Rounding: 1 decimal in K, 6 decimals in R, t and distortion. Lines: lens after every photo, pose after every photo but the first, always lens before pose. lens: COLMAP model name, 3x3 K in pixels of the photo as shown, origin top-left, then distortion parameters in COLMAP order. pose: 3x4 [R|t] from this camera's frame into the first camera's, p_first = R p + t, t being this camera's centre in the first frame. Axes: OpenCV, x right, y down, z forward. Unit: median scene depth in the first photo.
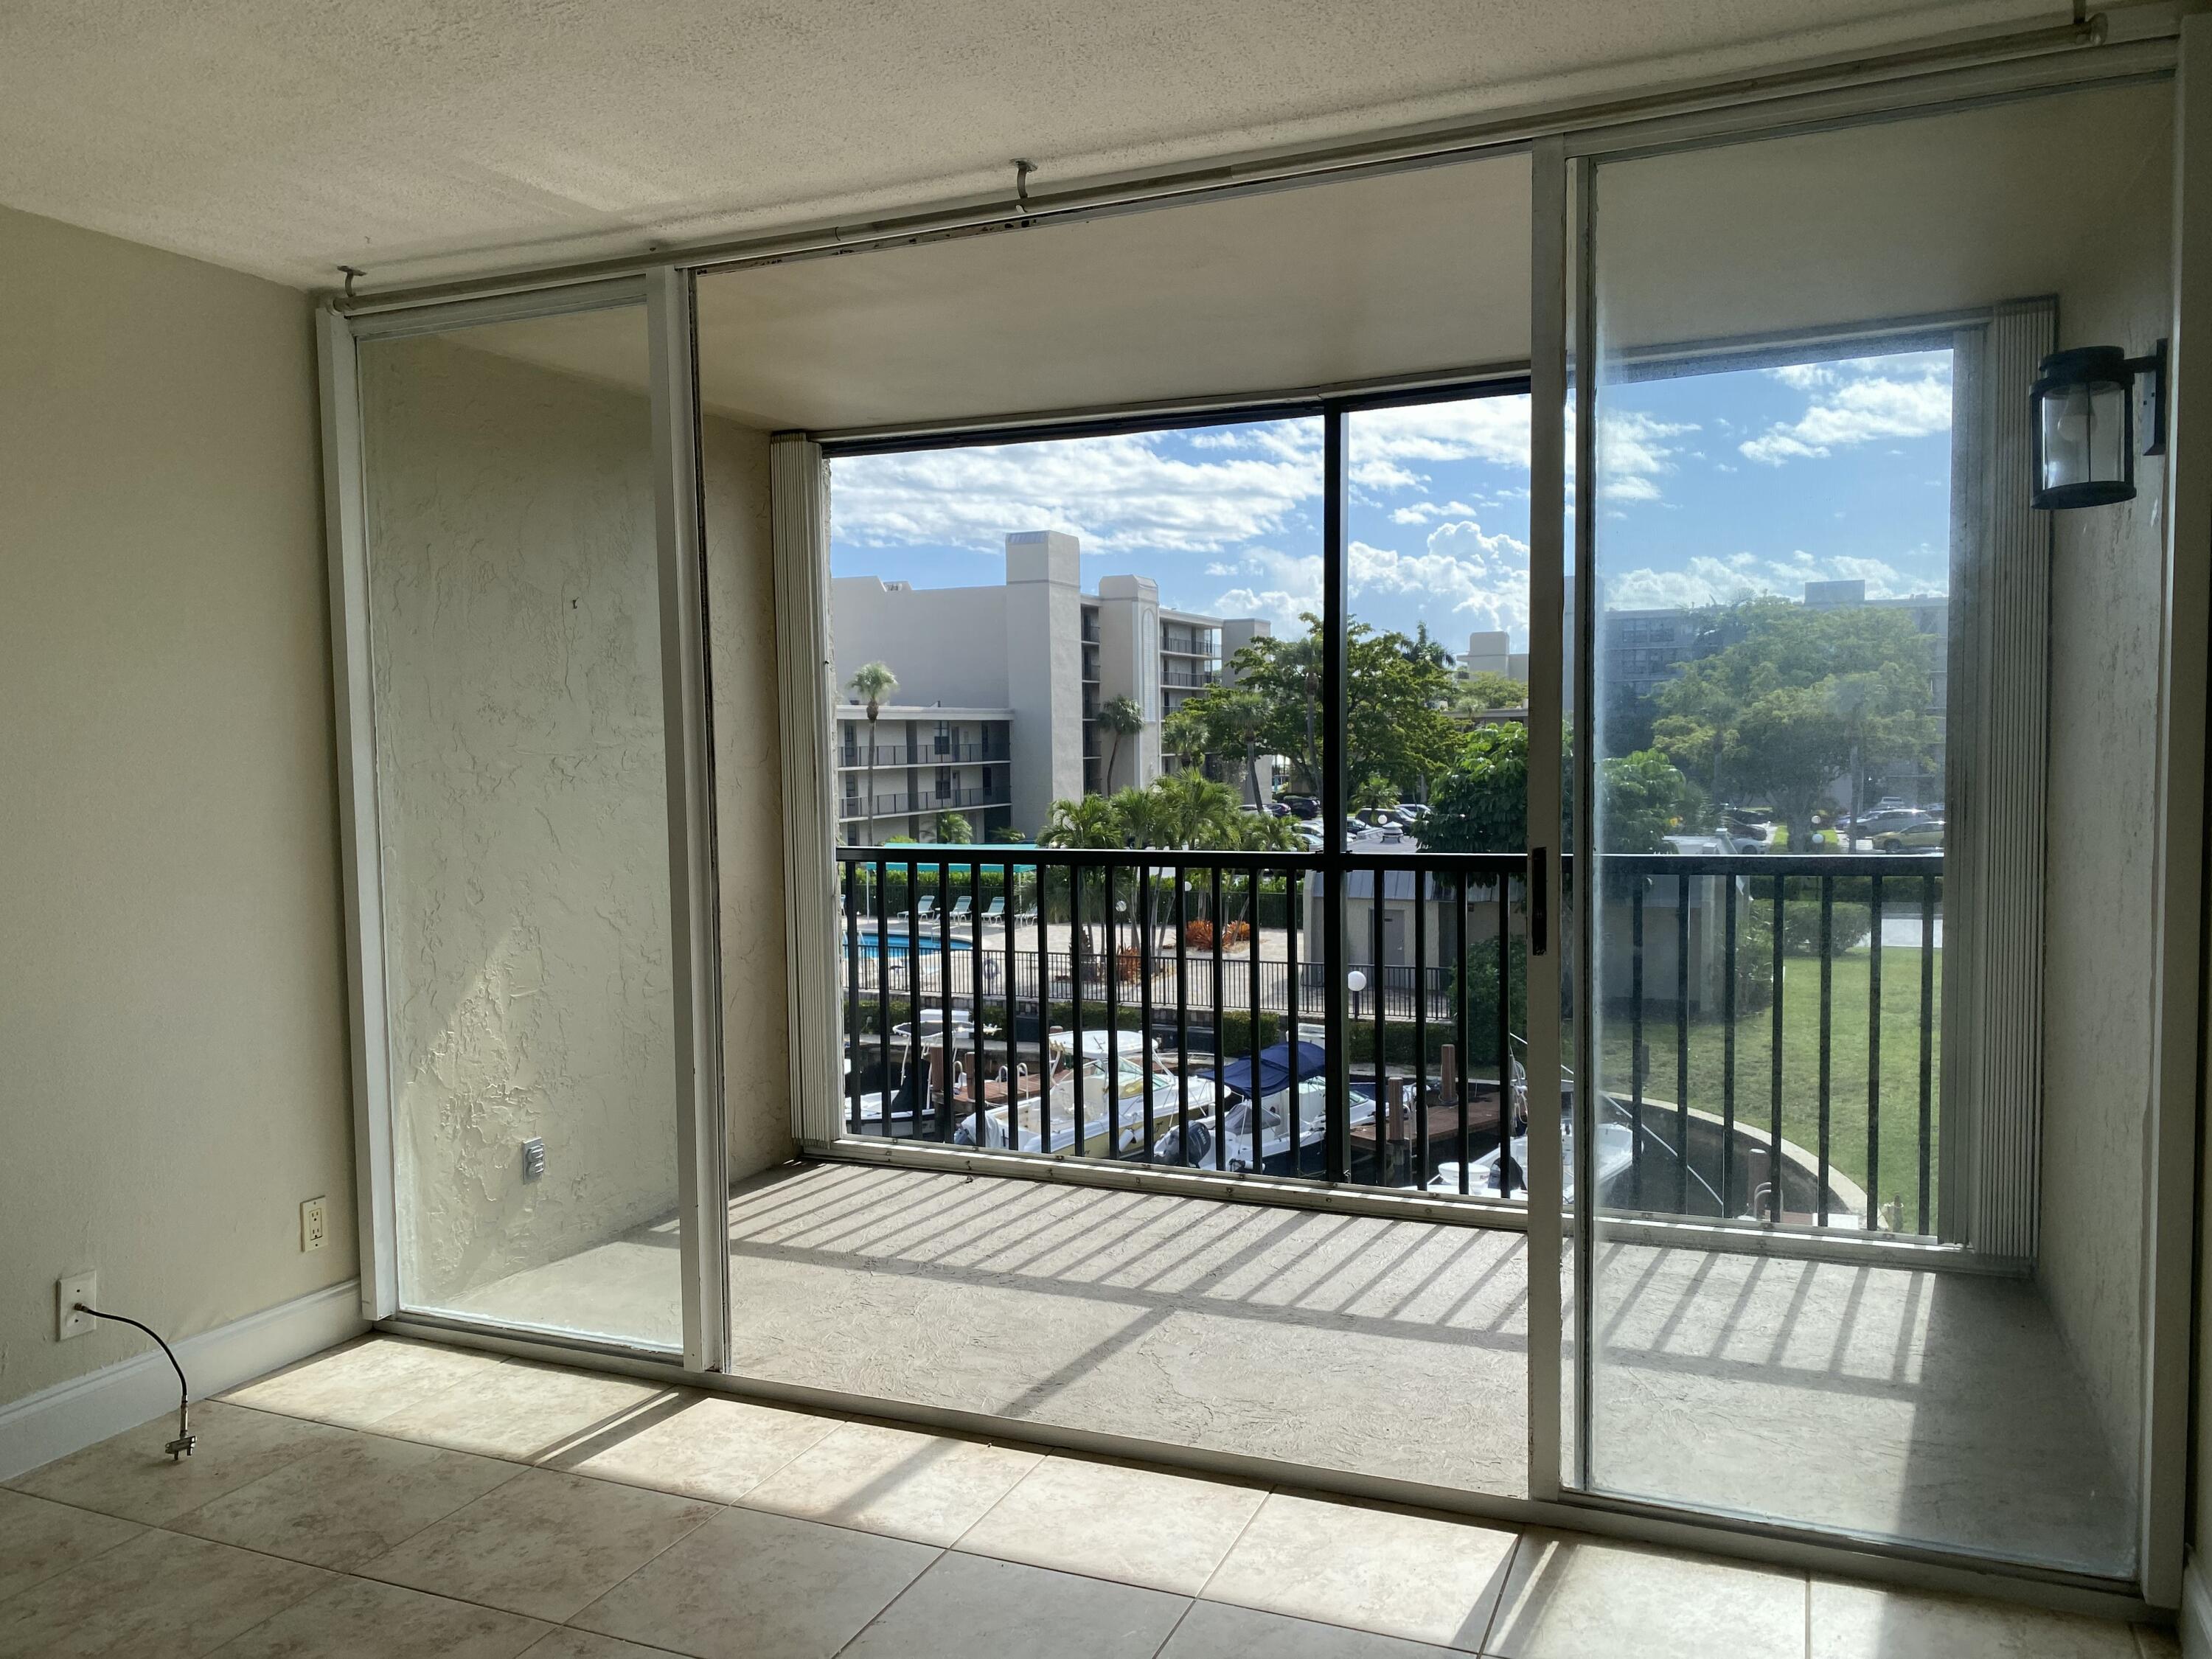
lens RADIAL K [[1684.2, 0, 1071.0], [0, 1684.2, 837.0], [0, 0, 1]] dist [0.055360, -0.077880]
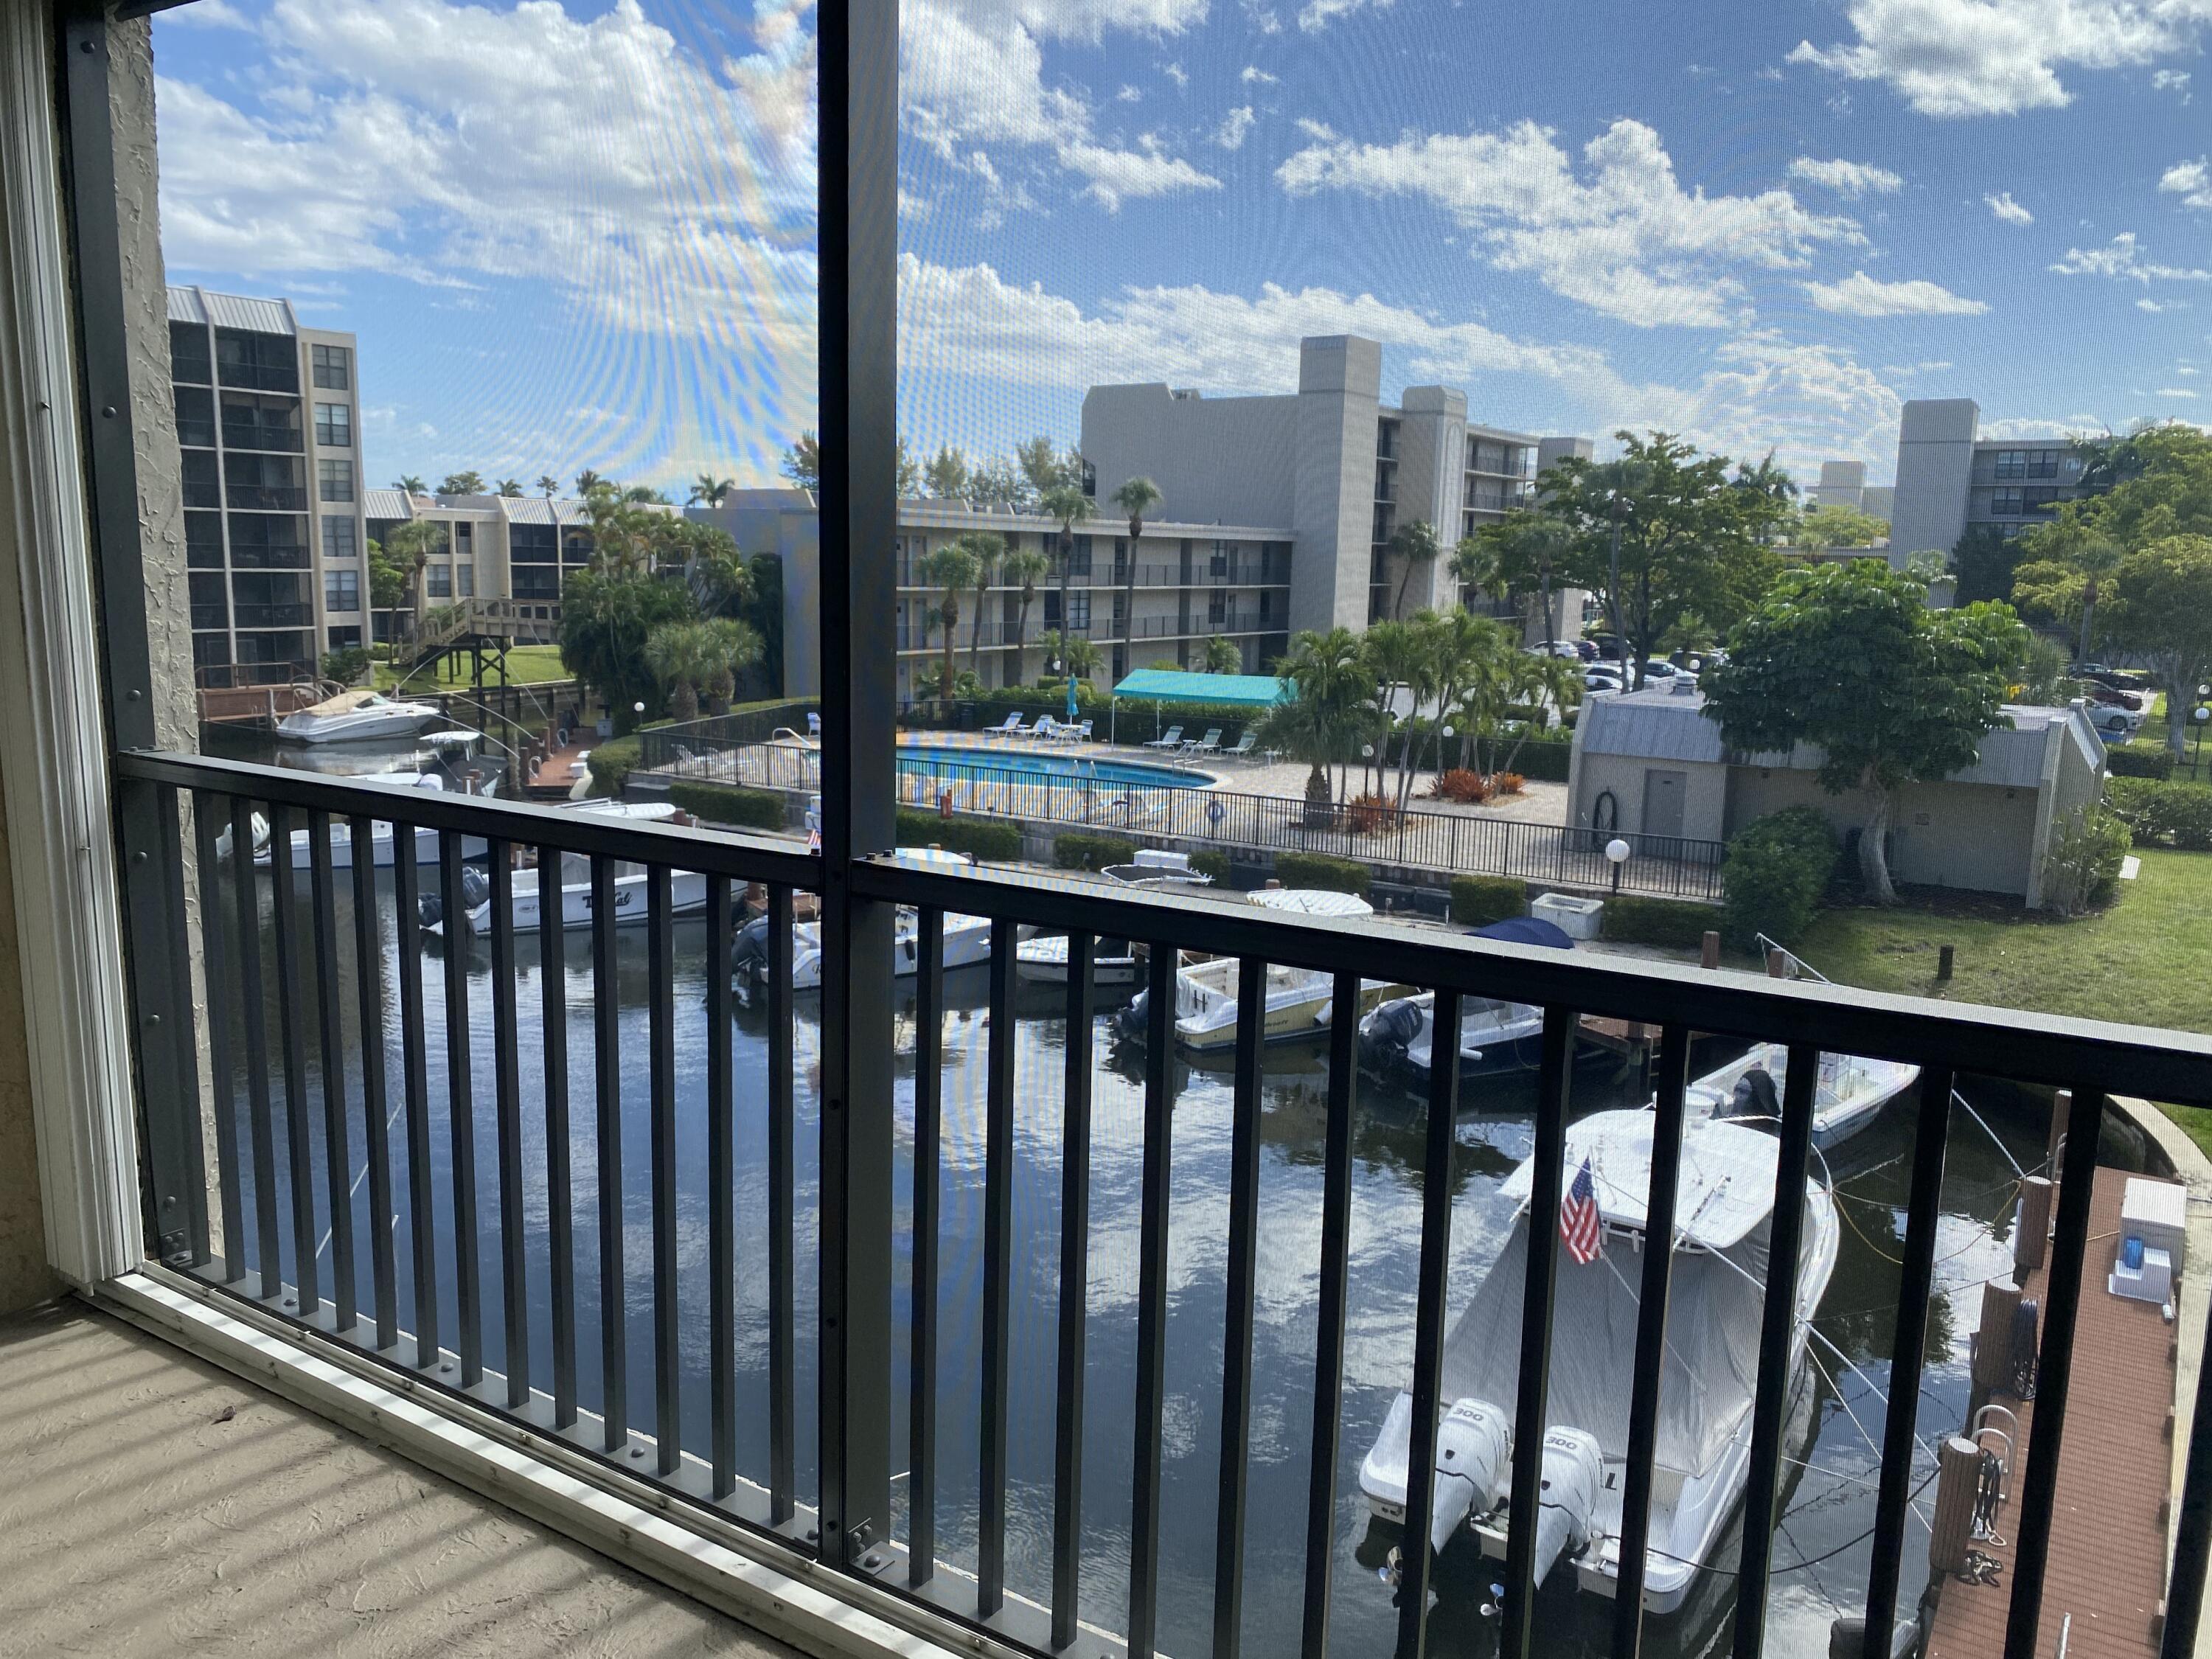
lens RADIAL K [[1684.2, 0, 1111.5], [0, 1684.2, 847.1], [0, 0, 1]] dist [0.055360, -0.077880]
pose [[0.986560, 0.062248, -0.151081, 0.022083], [-0.045097, 0.992410, 0.114407, -0.003576], [0.157055, -0.106056, 0.981879, 0.042485]]
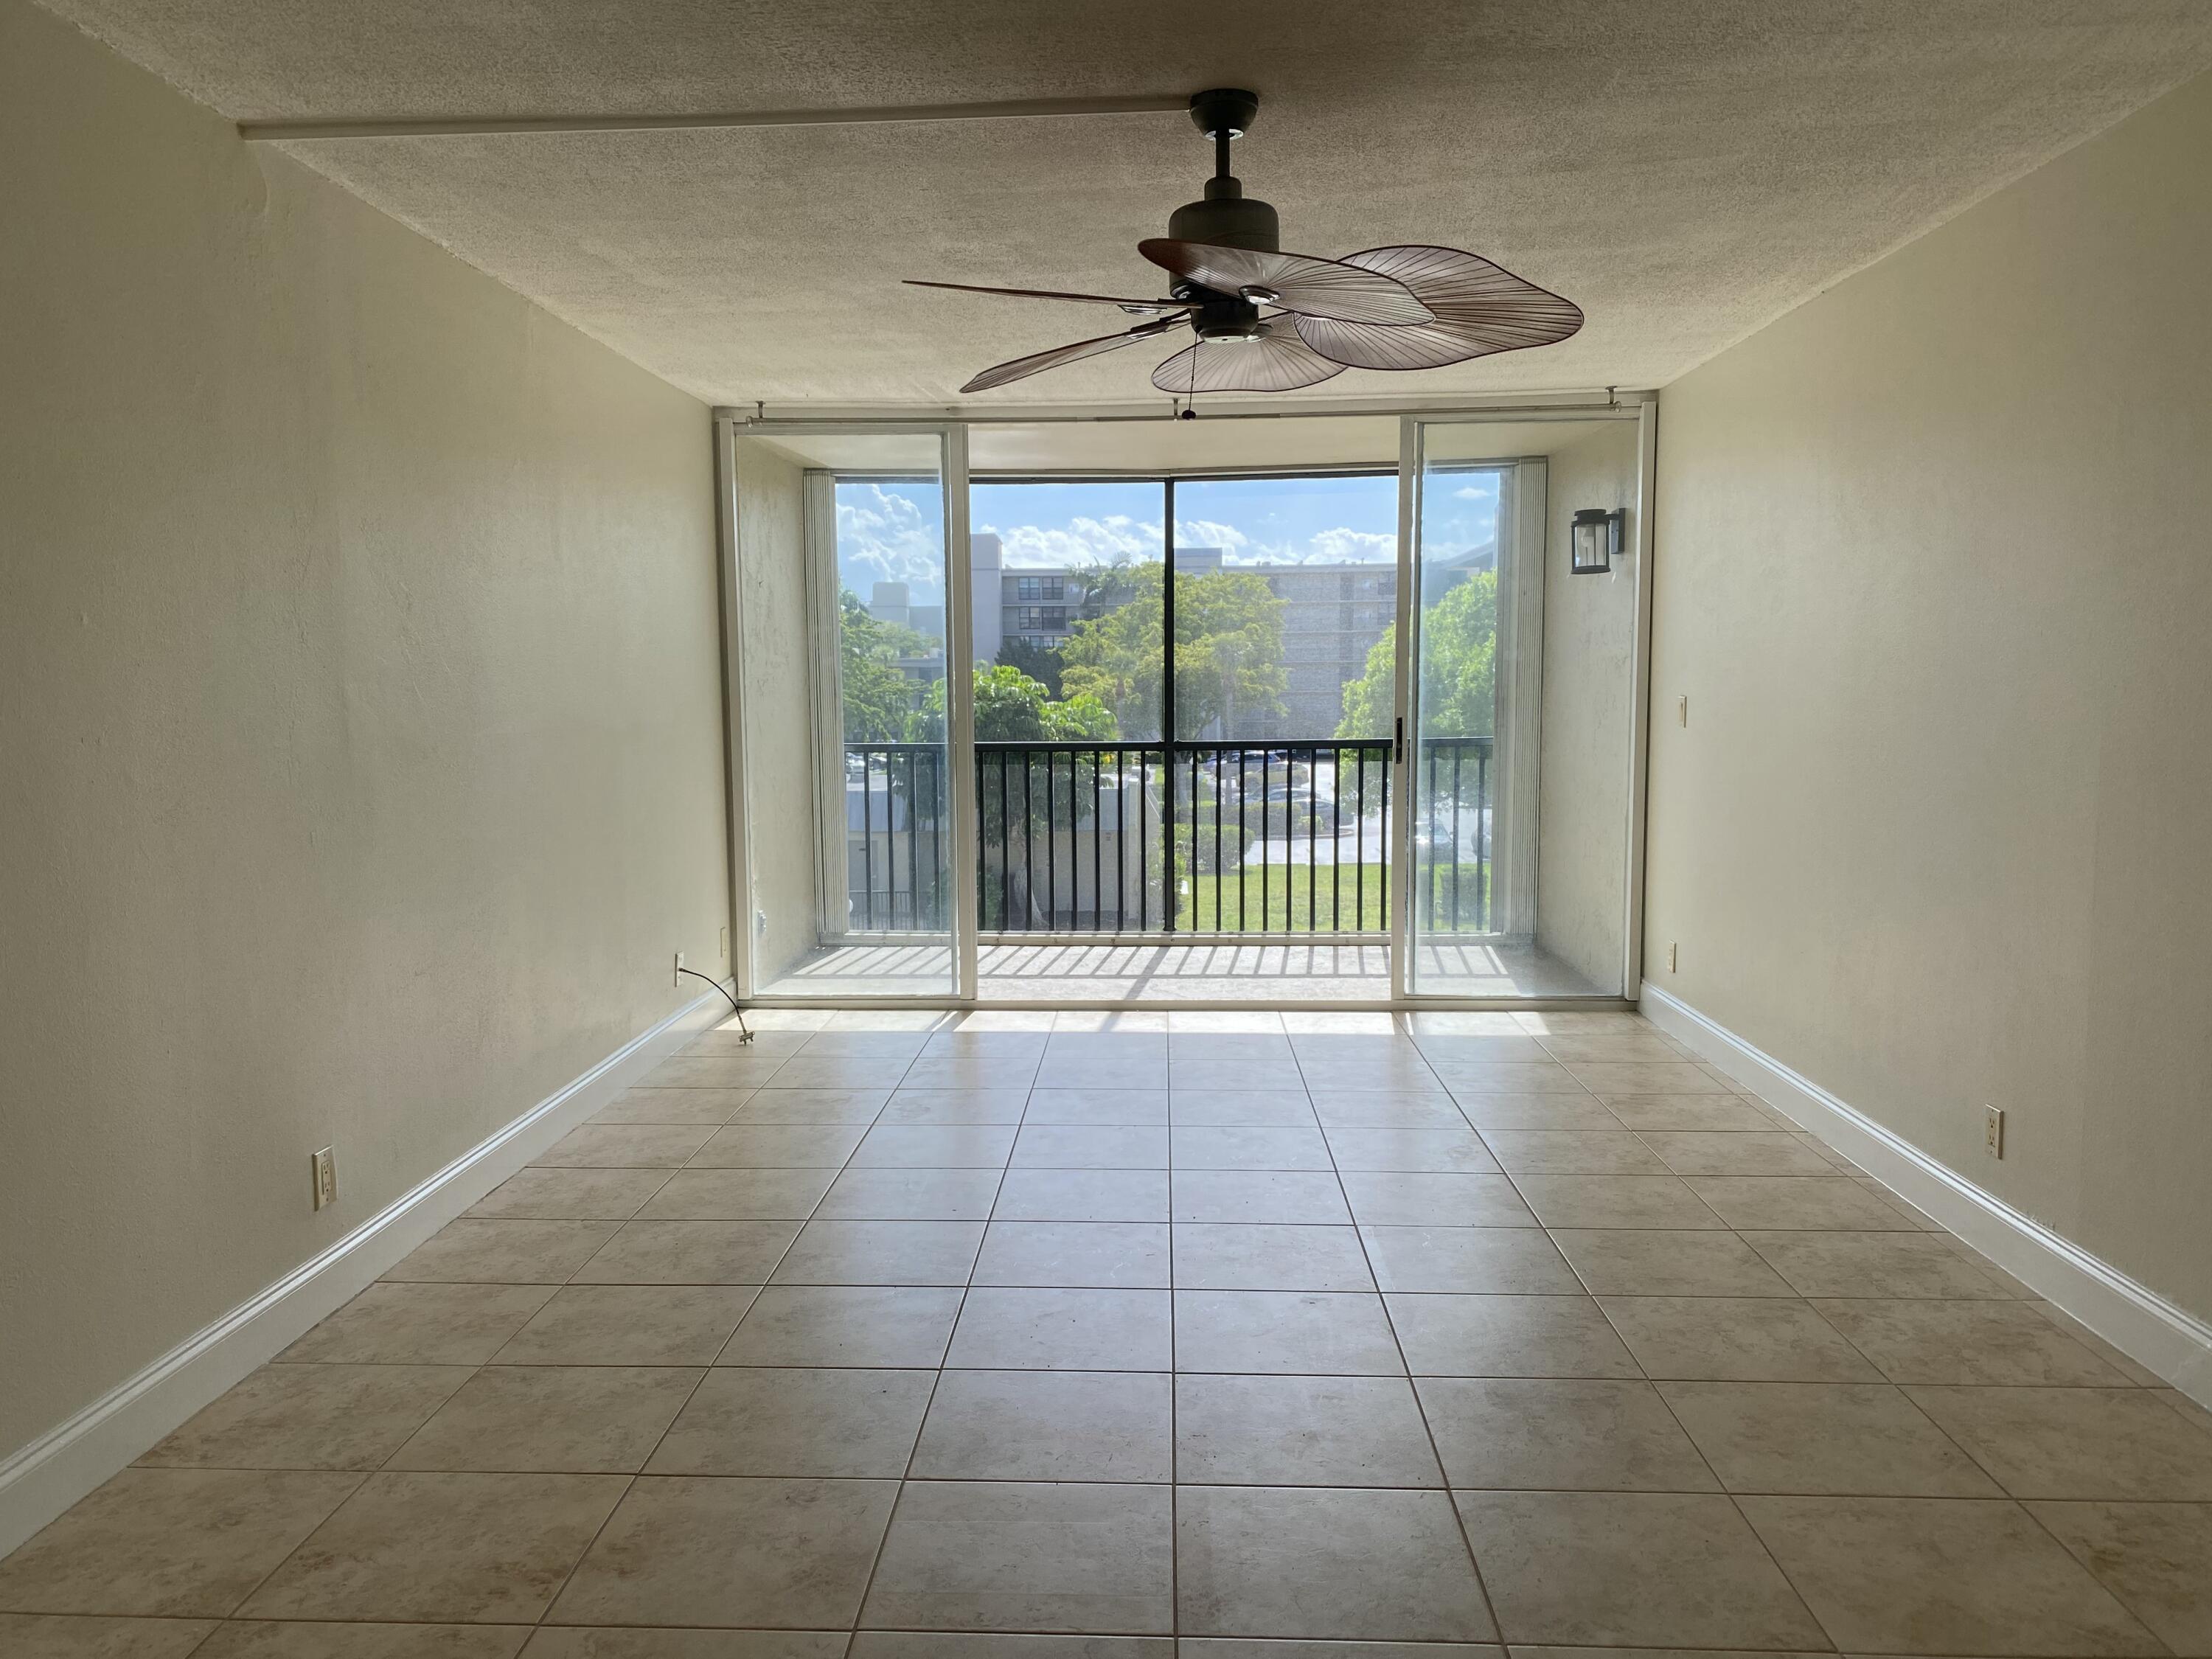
lens RADIAL K [[1684.2, 0, 1092.9], [0, 1684.2, 835.3], [0, 0, 1]] dist [0.055360, -0.077880]
pose [[0.932540, -0.022944, 0.360337, -0.038296], [0.012014, 0.999398, 0.032544, 0.003509], [-0.360867, -0.026019, 0.932254, -0.040563]]
